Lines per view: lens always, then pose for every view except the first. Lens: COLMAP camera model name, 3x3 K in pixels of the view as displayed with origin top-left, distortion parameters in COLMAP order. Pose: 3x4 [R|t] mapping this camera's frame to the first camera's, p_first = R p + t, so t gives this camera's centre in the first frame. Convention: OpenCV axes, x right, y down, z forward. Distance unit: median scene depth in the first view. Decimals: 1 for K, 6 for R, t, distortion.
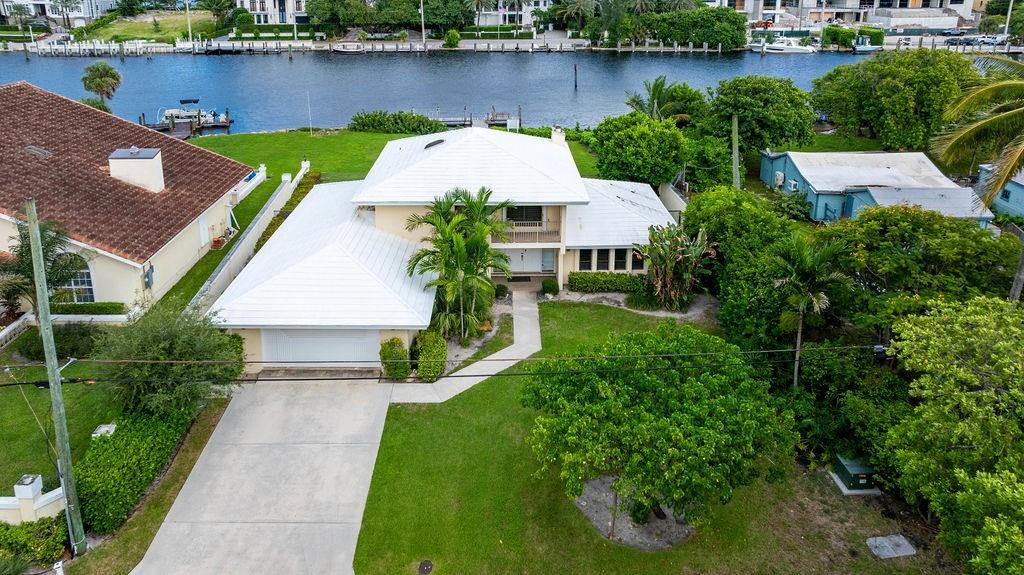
lens RADIAL K [[697.1, 0, 512.0], [0, 697.1, 287.5], [0, 0, 1]] dist [-0.003277, -0.000649]
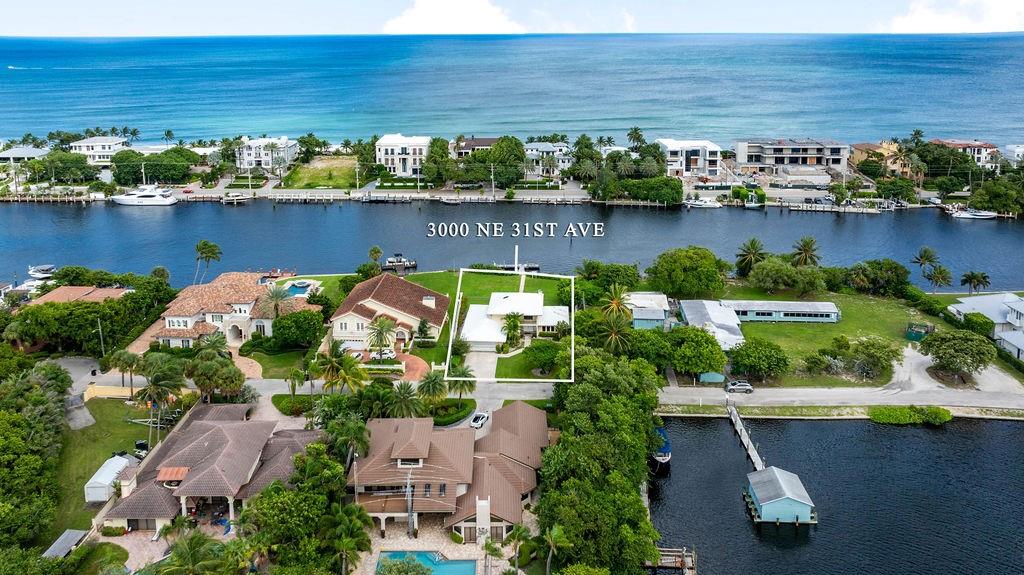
lens RADIAL K [[717.6, 0, 512.0], [0, 717.6, 287.5], [0, 0, 1]] dist [-0.012569, -0.001000]
pose [[0.997160, 0.019224, -0.072818, 0.098161], [-0.025175, 0.996338, -0.081713, 0.029365], [0.070980, 0.083314, 0.993992, -1.398538]]
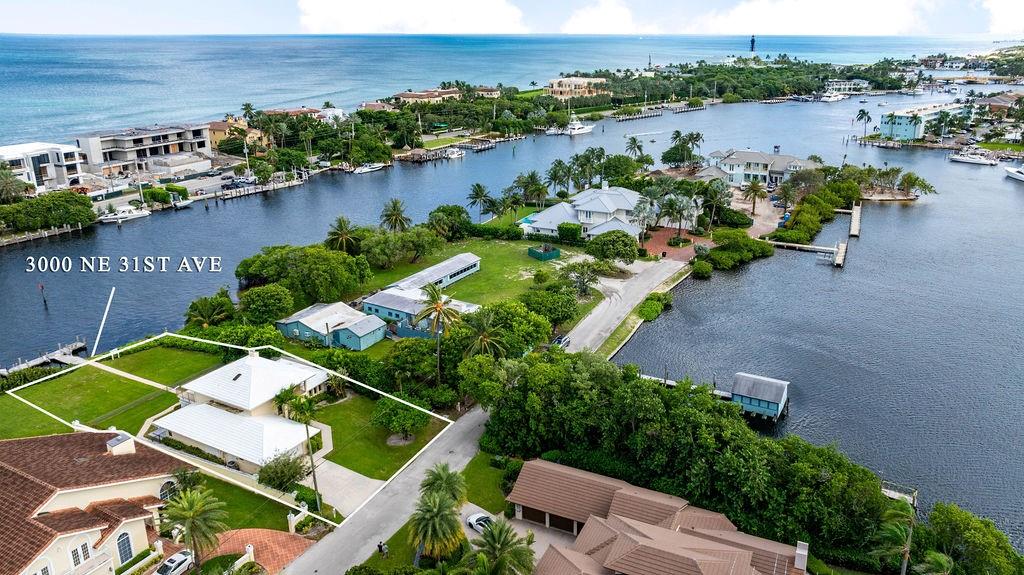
lens RADIAL K [[717.6, 0, 512.0], [0, 717.6, 287.5], [0, 0, 1]] dist [-0.012569, -0.001000]
pose [[0.496807, -0.292585, 0.817054, -0.719720], [0.358193, 0.926657, 0.114037, -0.201160], [-0.790494, 0.236008, 0.565171, -0.561319]]
